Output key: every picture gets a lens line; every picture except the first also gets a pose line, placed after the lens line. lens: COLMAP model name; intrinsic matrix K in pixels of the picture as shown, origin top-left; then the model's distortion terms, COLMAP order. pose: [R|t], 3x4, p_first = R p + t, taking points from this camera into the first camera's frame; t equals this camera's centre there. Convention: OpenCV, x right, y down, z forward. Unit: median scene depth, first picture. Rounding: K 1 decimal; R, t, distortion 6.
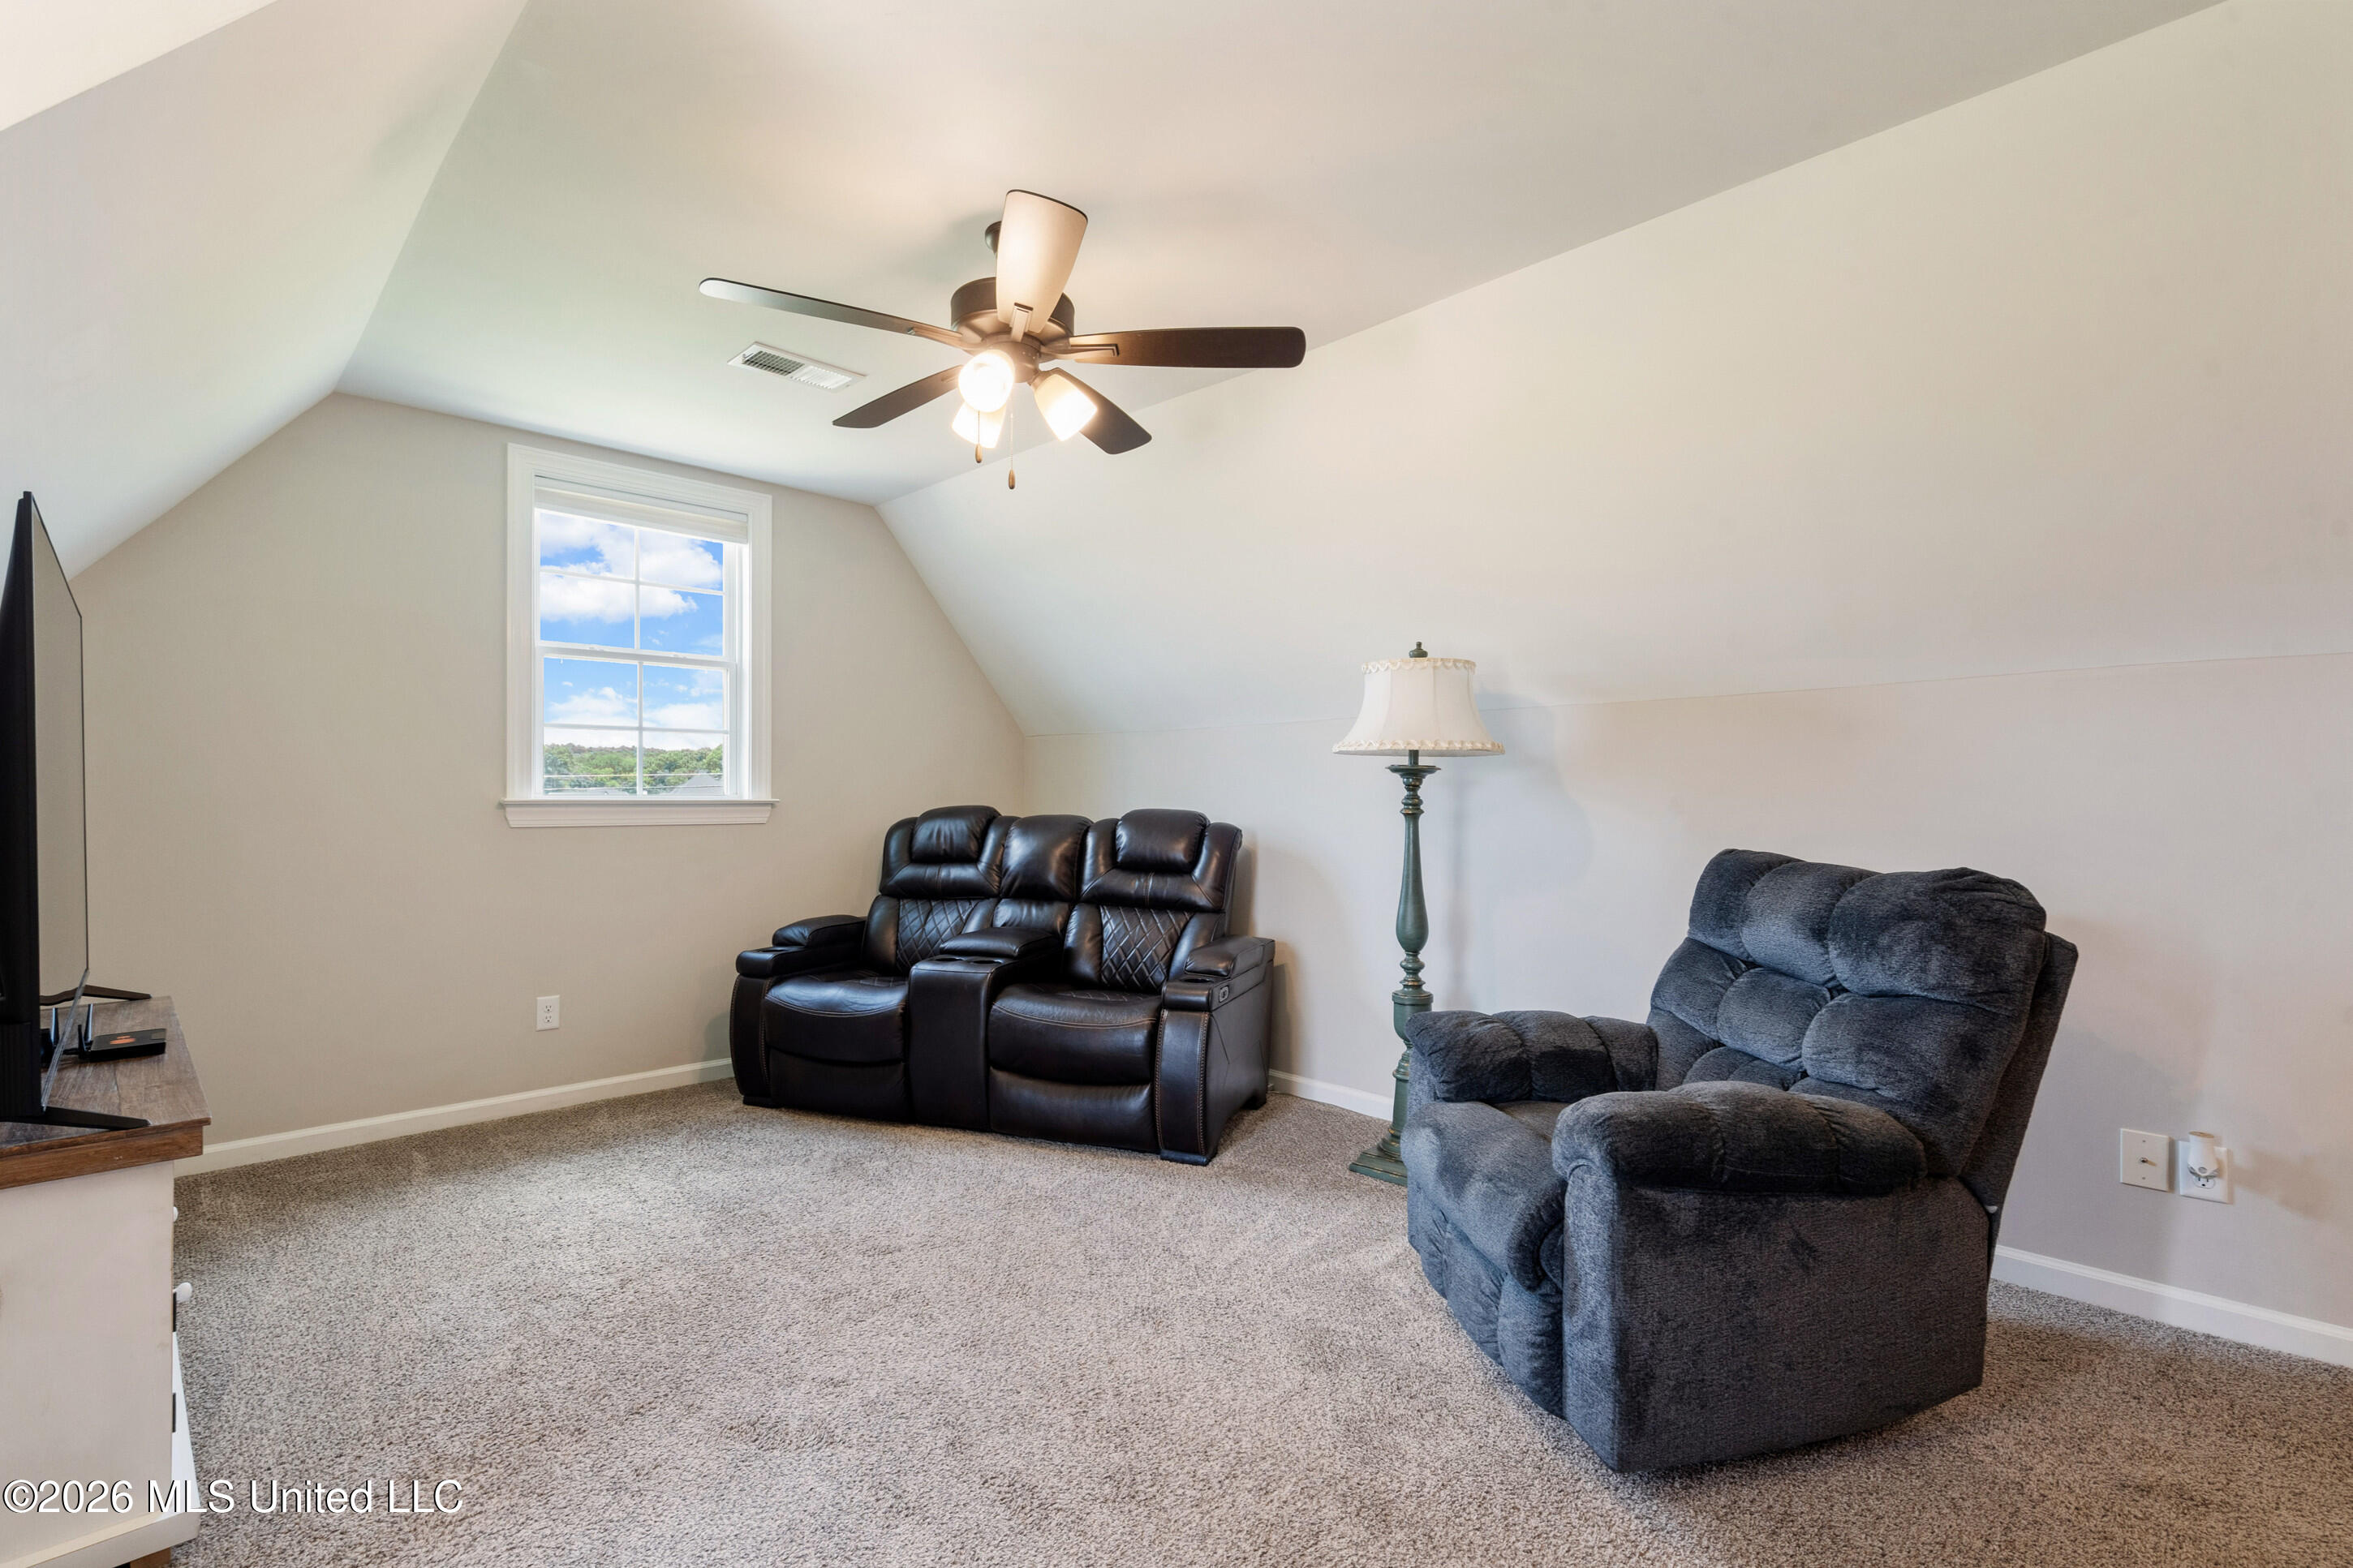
lens RADIAL K [[1060.7, 0, 1176.5], [0, 1060.7, 784.0], [0, 0, 1]] dist [-0.003167, -0.000195]
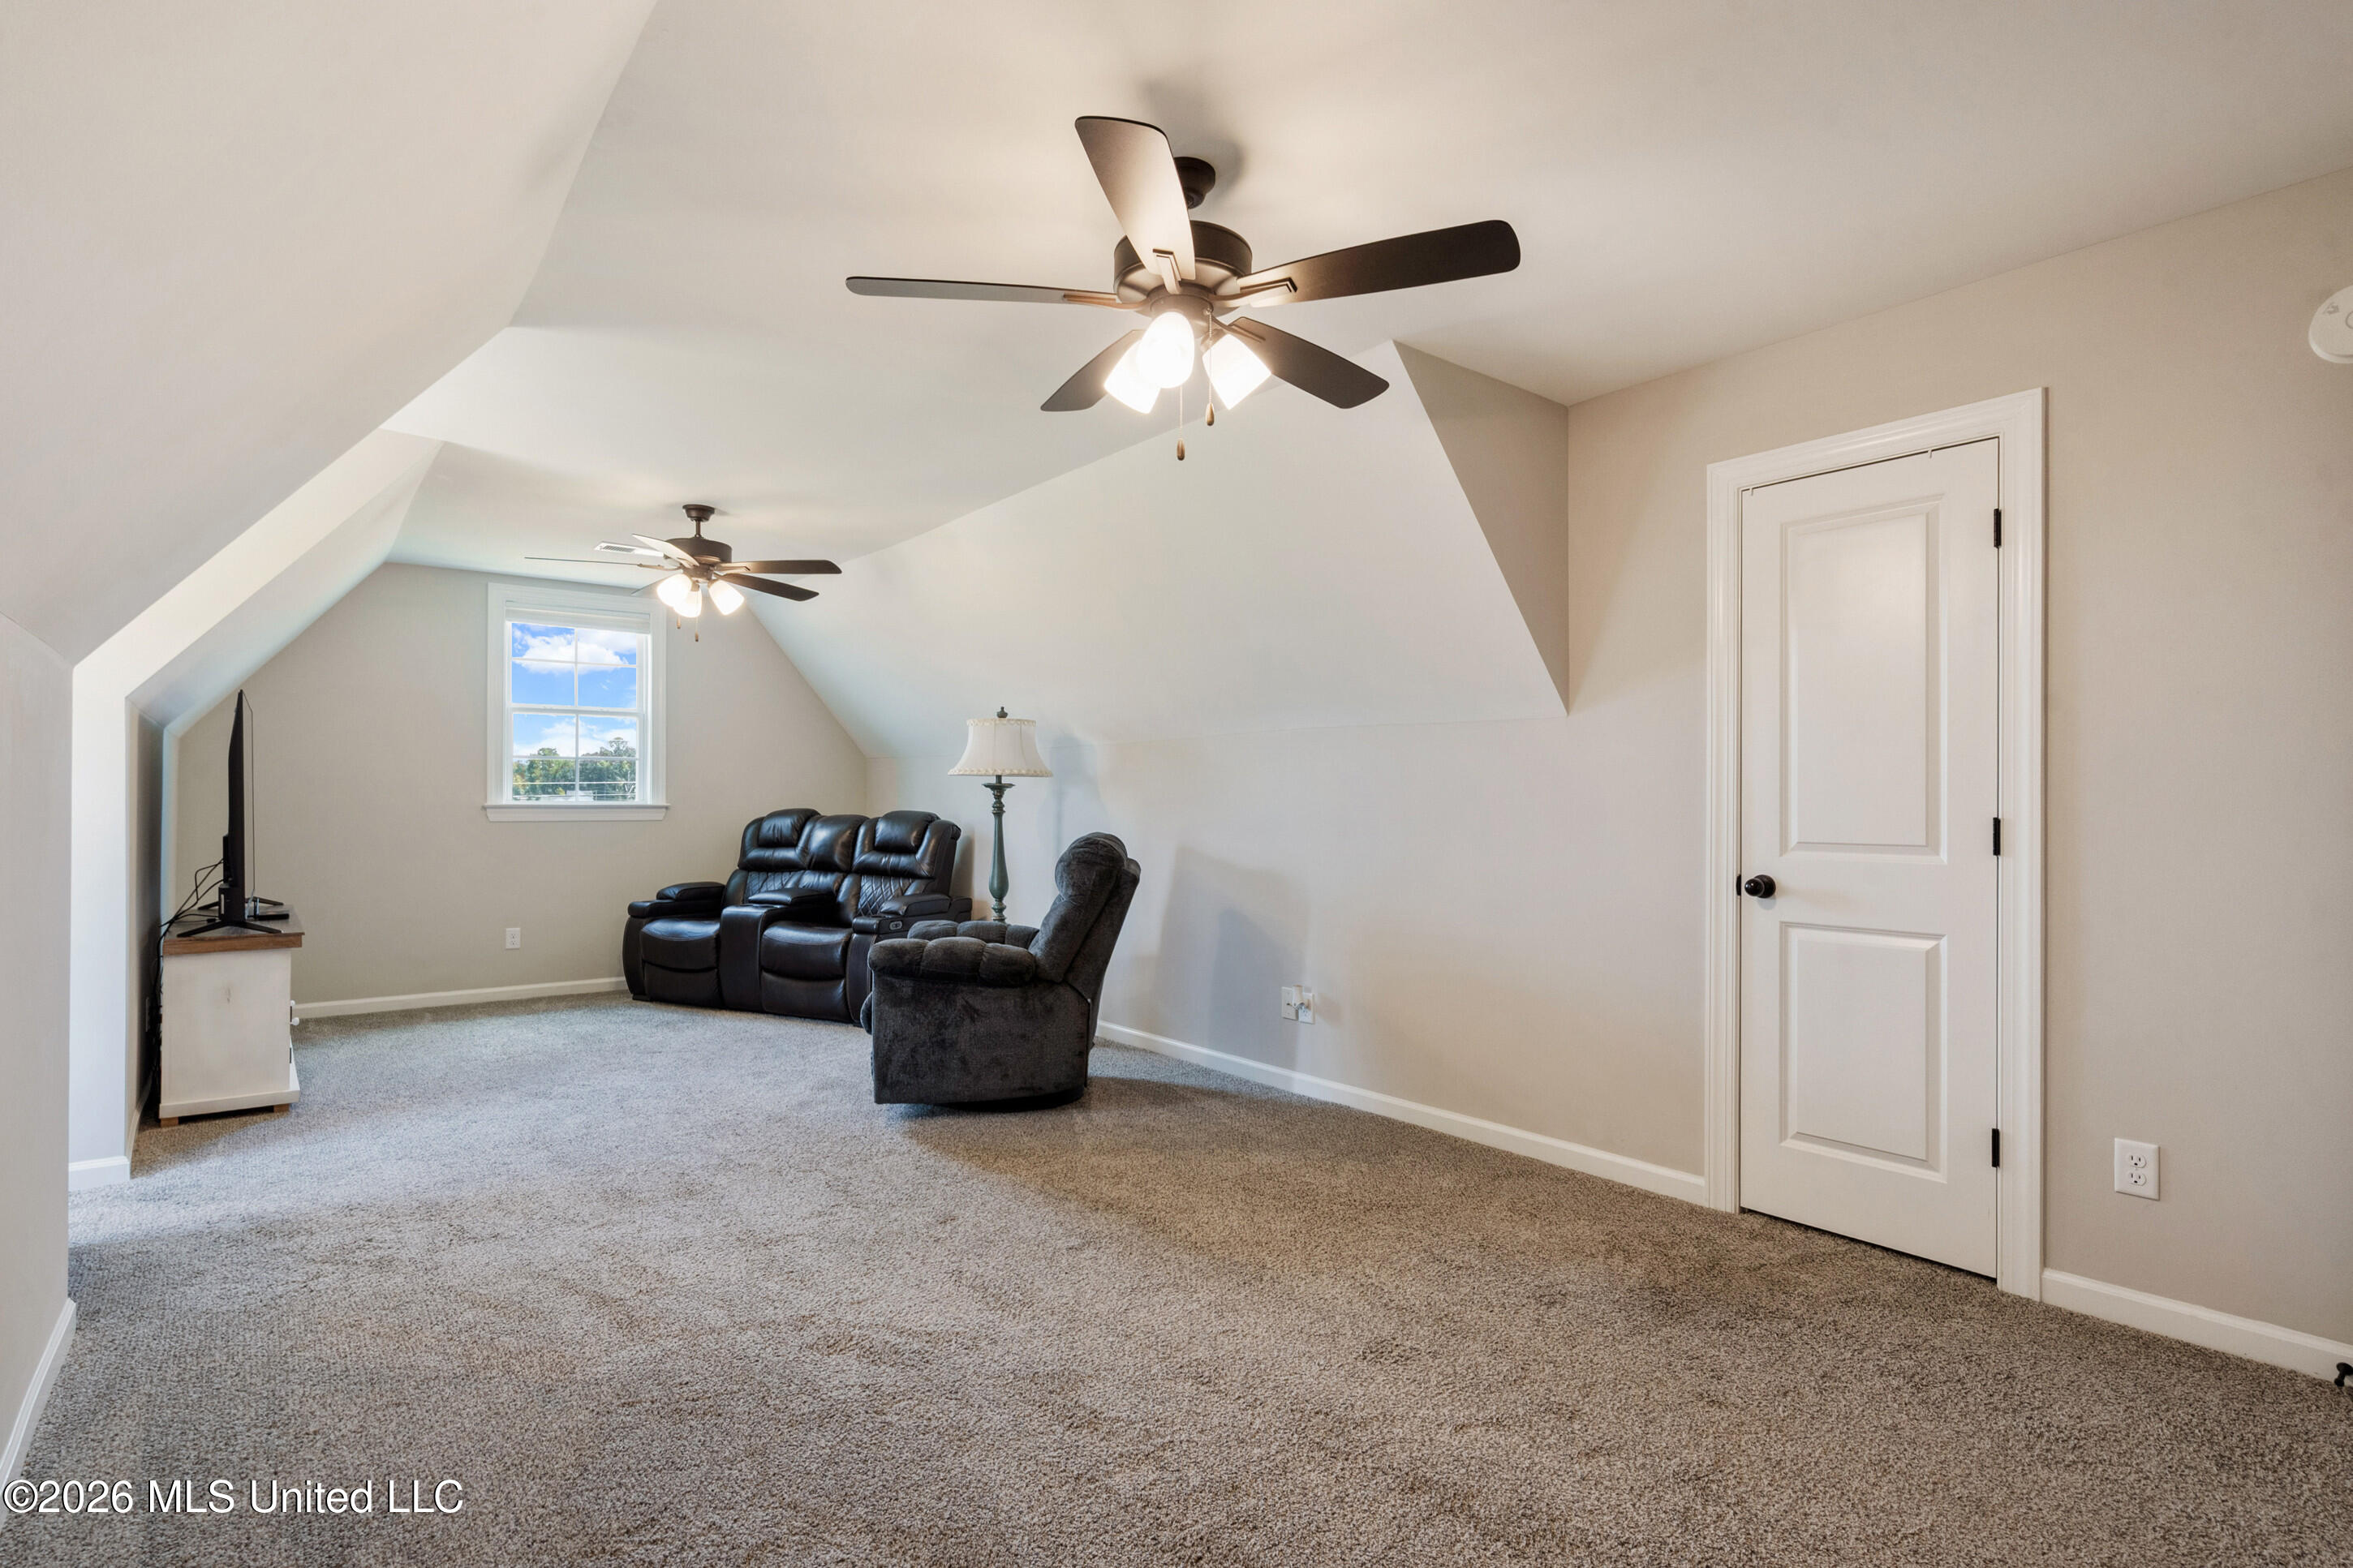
lens RADIAL K [[1127.7, 0, 1176.5], [0, 1127.7, 784.0], [0, 0, 1]] dist [0.000775, -0.000015]
pose [[0.994773, -0.001882, -0.102092, 0.568297], [0.001685, 0.999997, -0.002009, -0.010507], [0.102095, 0.001827, 0.994773, -0.581073]]
